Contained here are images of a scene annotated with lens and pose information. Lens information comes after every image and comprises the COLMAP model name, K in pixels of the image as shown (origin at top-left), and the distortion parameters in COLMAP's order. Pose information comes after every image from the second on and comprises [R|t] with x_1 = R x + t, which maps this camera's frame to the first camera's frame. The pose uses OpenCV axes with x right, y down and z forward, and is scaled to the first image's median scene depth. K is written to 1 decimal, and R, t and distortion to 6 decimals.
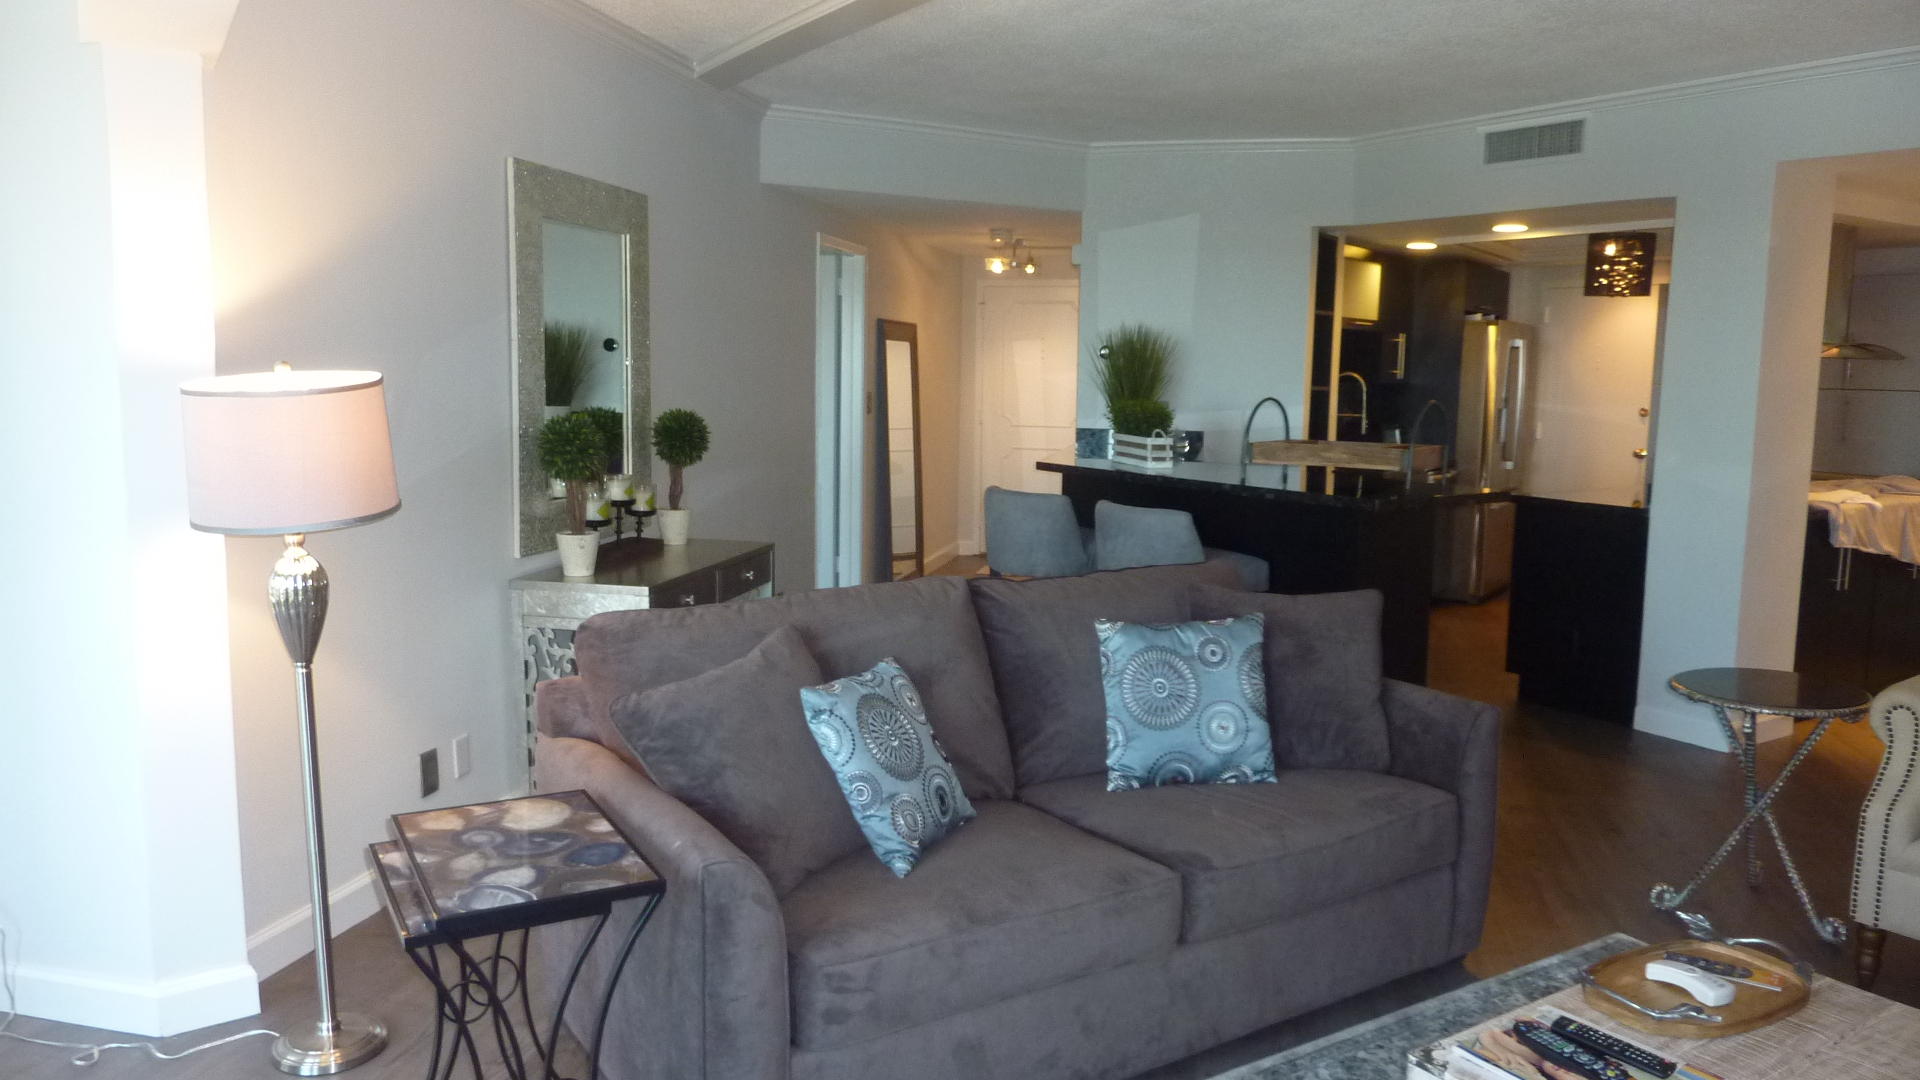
lens RADIAL K [[1340.1, 0, 958.0], [0, 1340.1, 546.8], [0, 0, 1]] dist [-0.042841, -0.001492]
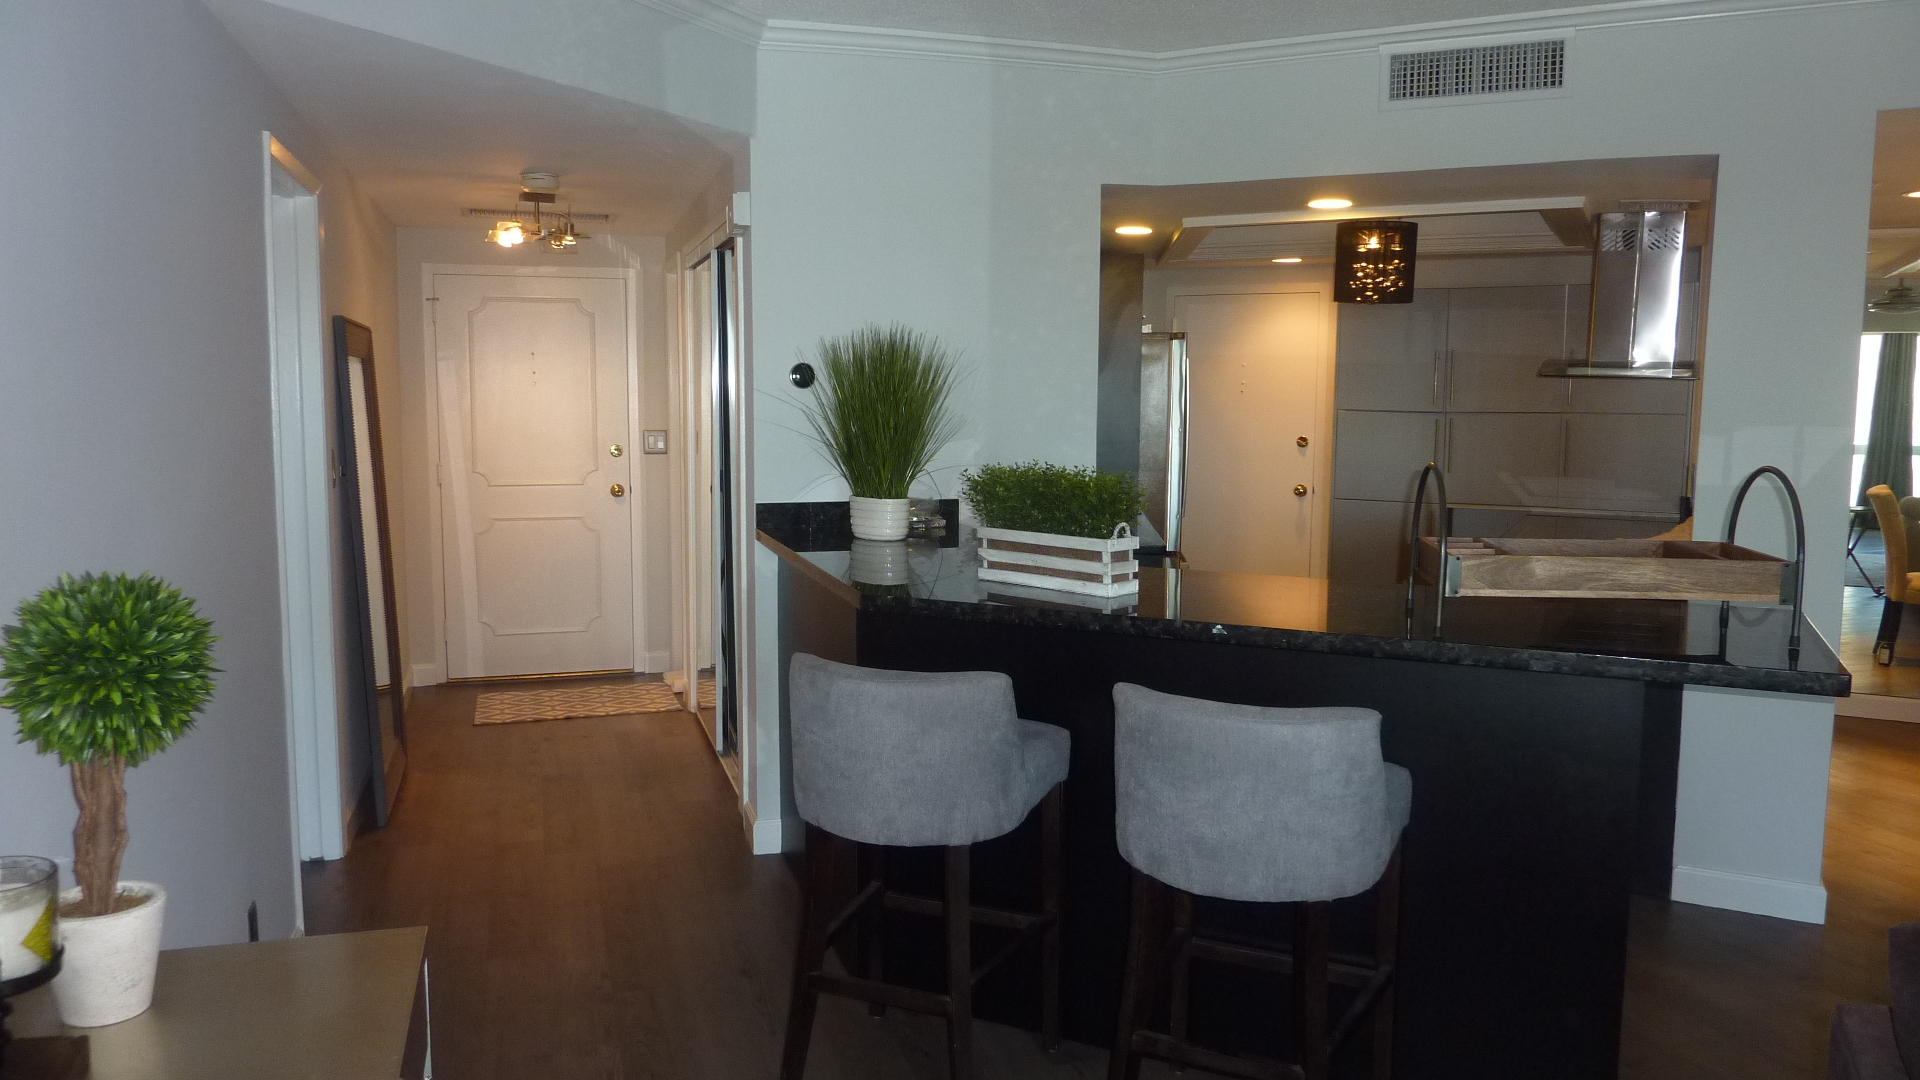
lens RADIAL K [[1340.1, 0, 964.3], [0, 1340.1, 540.8], [0, 0, 1]] dist [-0.042841, -0.001492]
pose [[0.868988, -0.060146, 0.491164, -0.128966], [0.068682, 0.997638, 0.000653, -0.067884], [-0.490043, 0.033167, 0.871067, 0.457944]]
